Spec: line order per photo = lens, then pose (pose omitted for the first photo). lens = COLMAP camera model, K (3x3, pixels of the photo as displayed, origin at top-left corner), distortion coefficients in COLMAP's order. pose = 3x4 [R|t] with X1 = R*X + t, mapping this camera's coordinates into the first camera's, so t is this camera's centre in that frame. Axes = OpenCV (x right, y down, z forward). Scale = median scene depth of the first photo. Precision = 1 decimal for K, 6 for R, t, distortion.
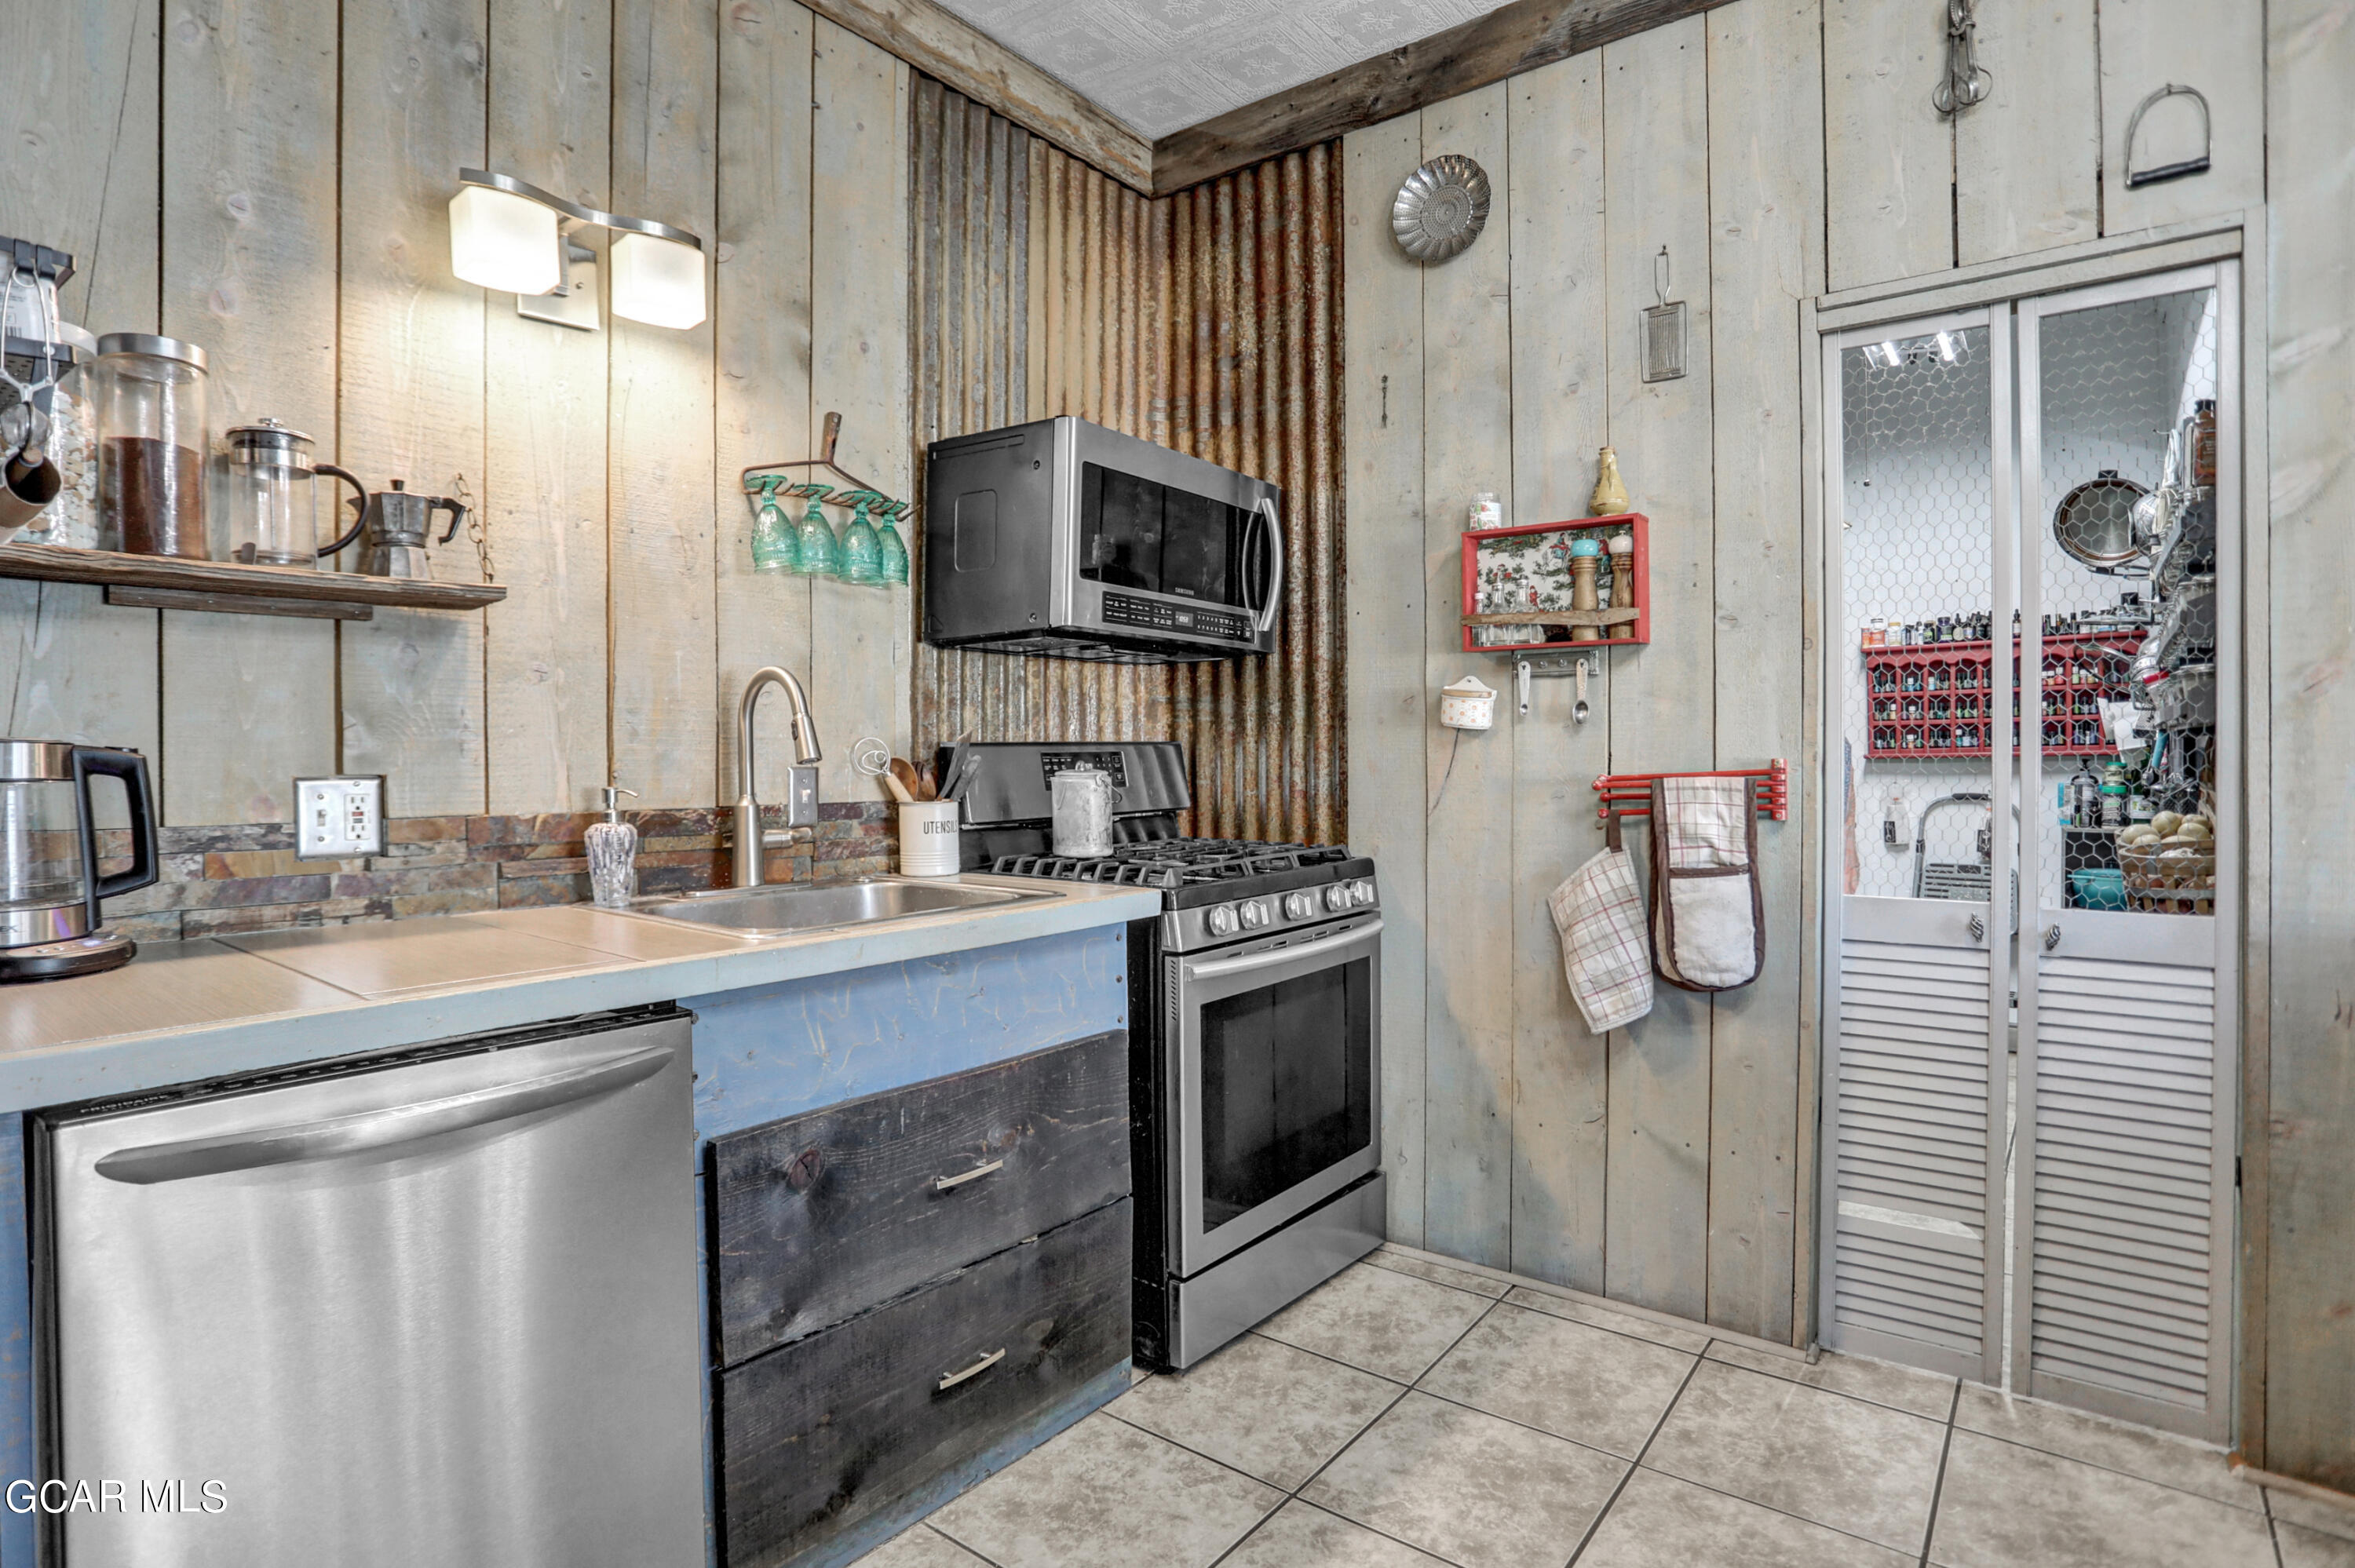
lens RADIAL K [[1199.0, 0, 1168.7], [0, 1199.0, 761.0], [0, 0, 1]] dist [-0.066576, 0.026679]
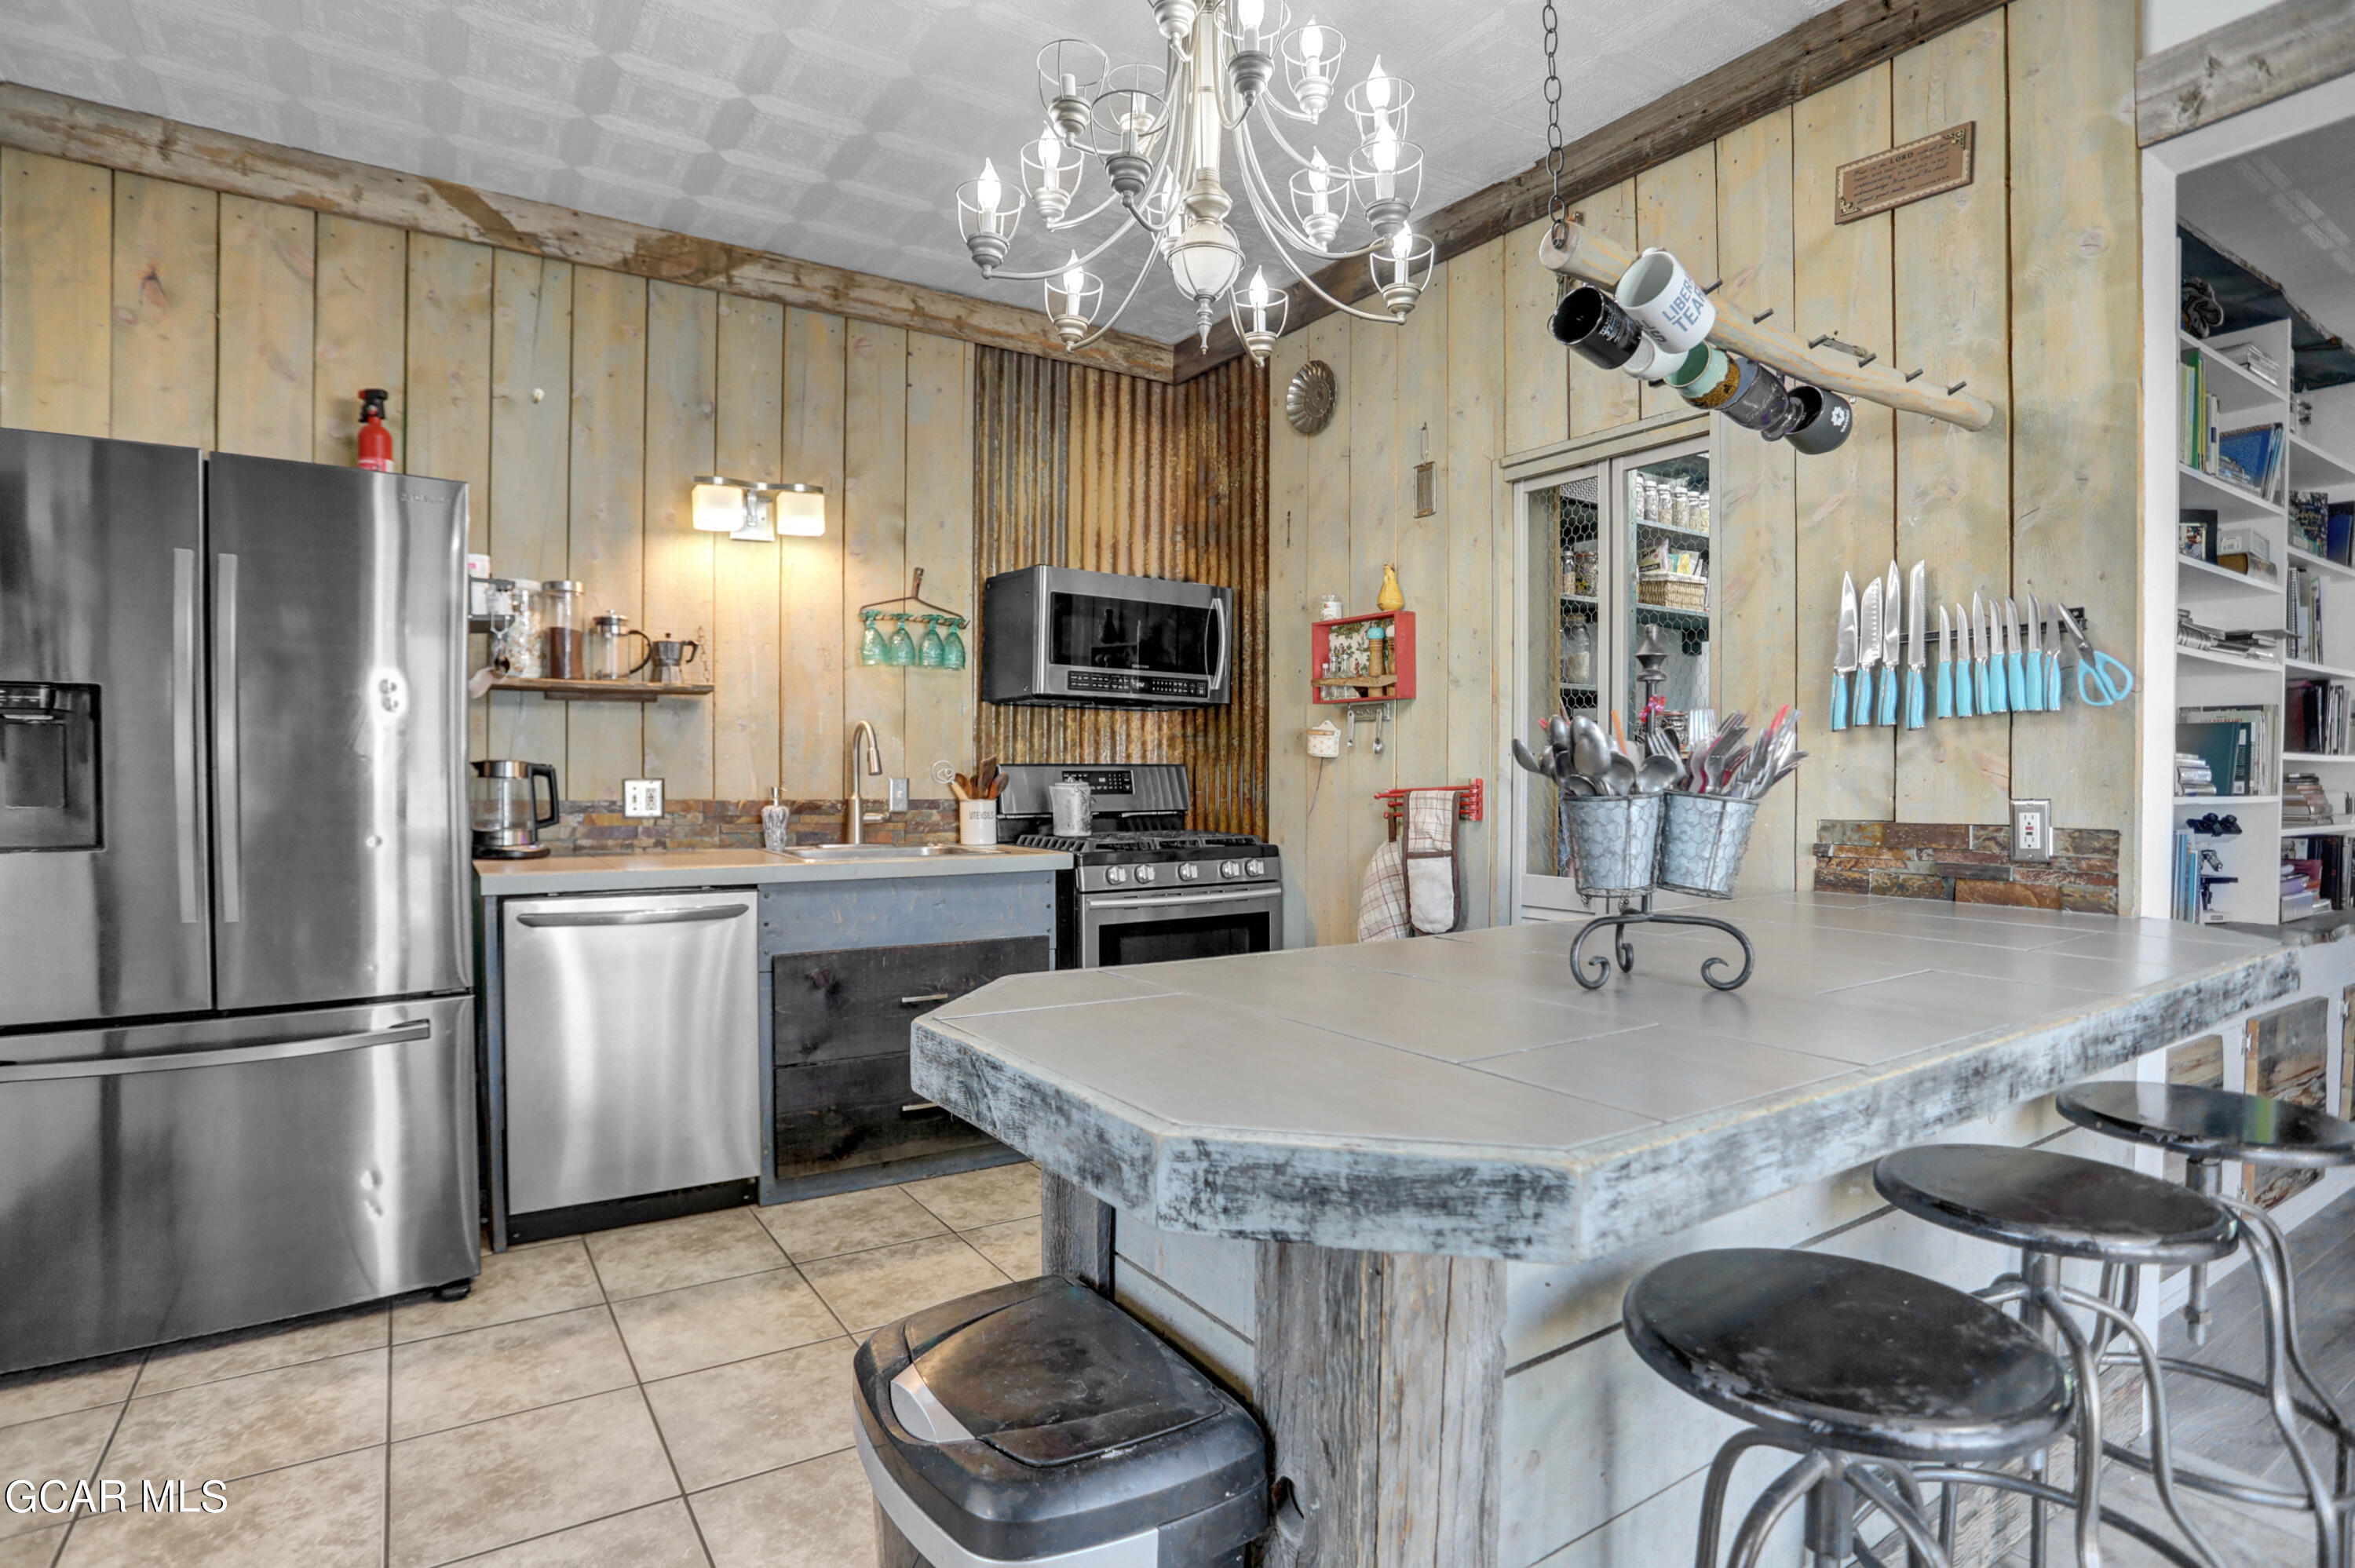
lens RADIAL K [[1183.8, 0, 1177.5], [0, 1183.8, 784.0], [0, 0, 1]] dist [-0.061168, 0.000699]
pose [[0.947494, 0.011815, -0.319555, 0.604560], [-0.011196, 0.999930, 0.003774, 0.003089], [0.319577, 0.000002, 0.947560, -0.467725]]
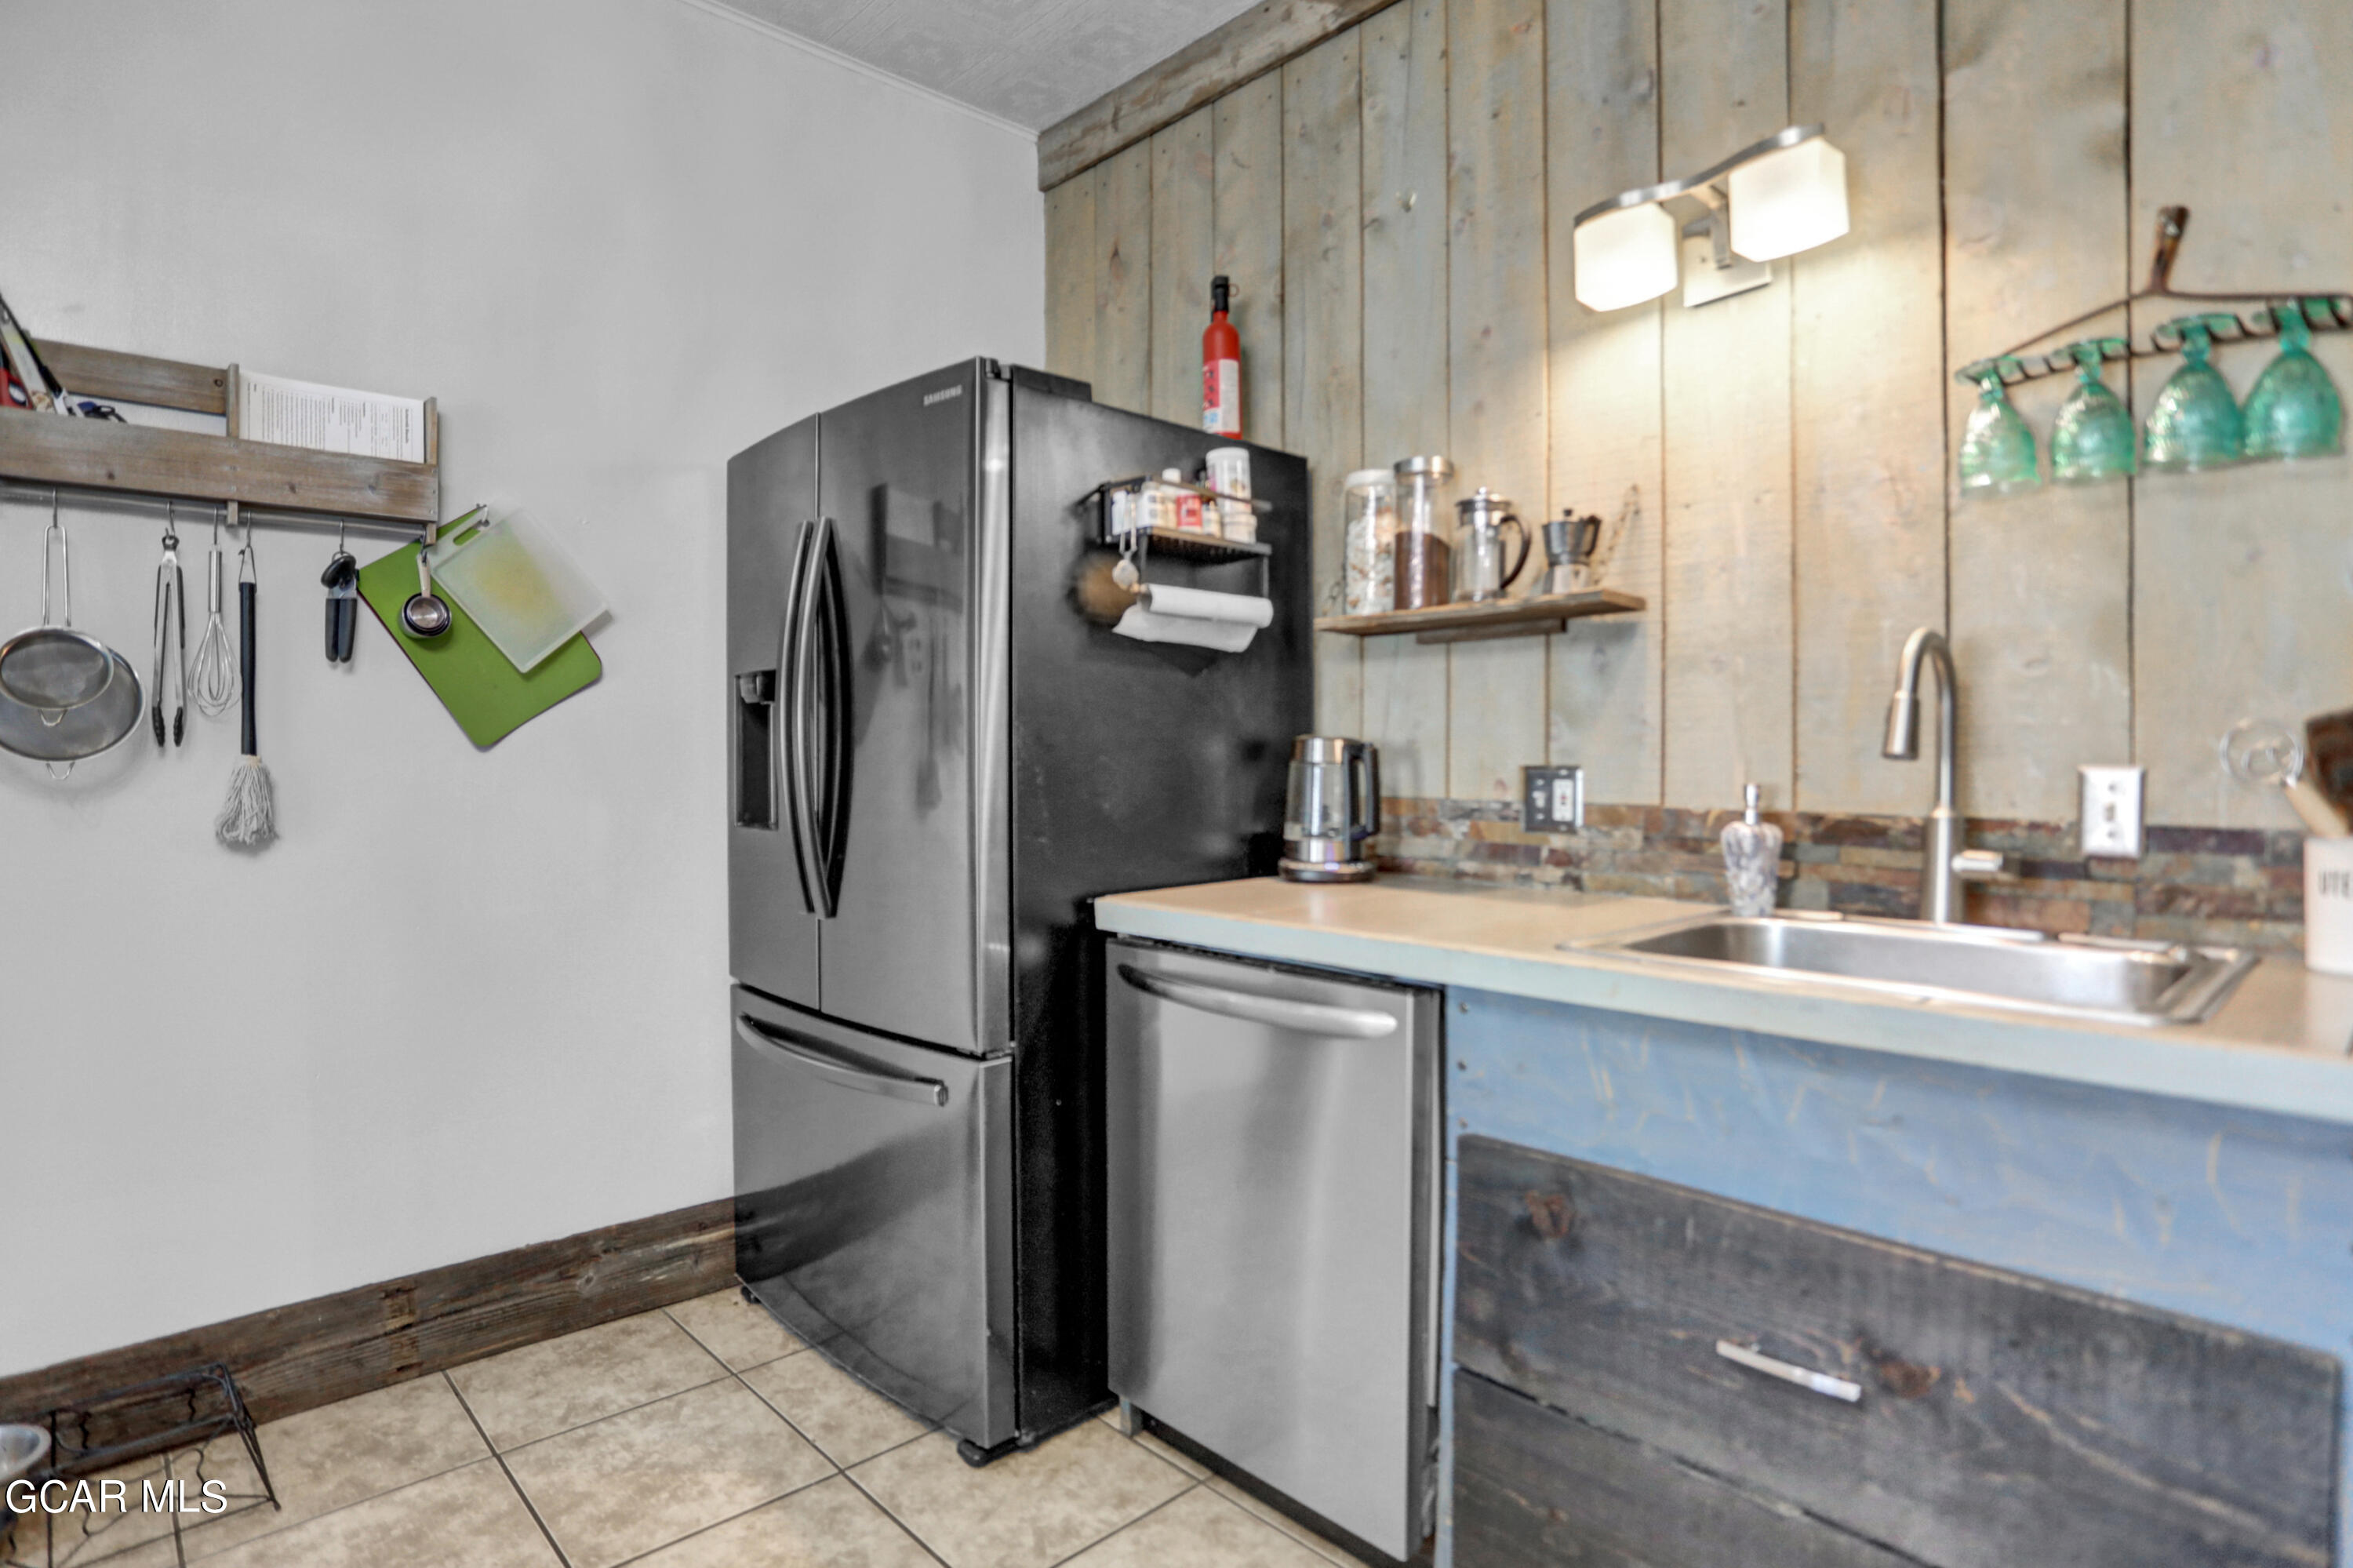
lens RADIAL K [[1183.0, 0, 1176.5], [0, 1183.0, 784.0], [0, 0, 1]] dist [-0.061168, 0.000699]
pose [[-0.149754, 0.020963, -0.988501, 0.393522], [-0.012246, 0.999659, 0.023055, 0.006230], [0.988648, 0.015557, -0.149446, 0.576745]]
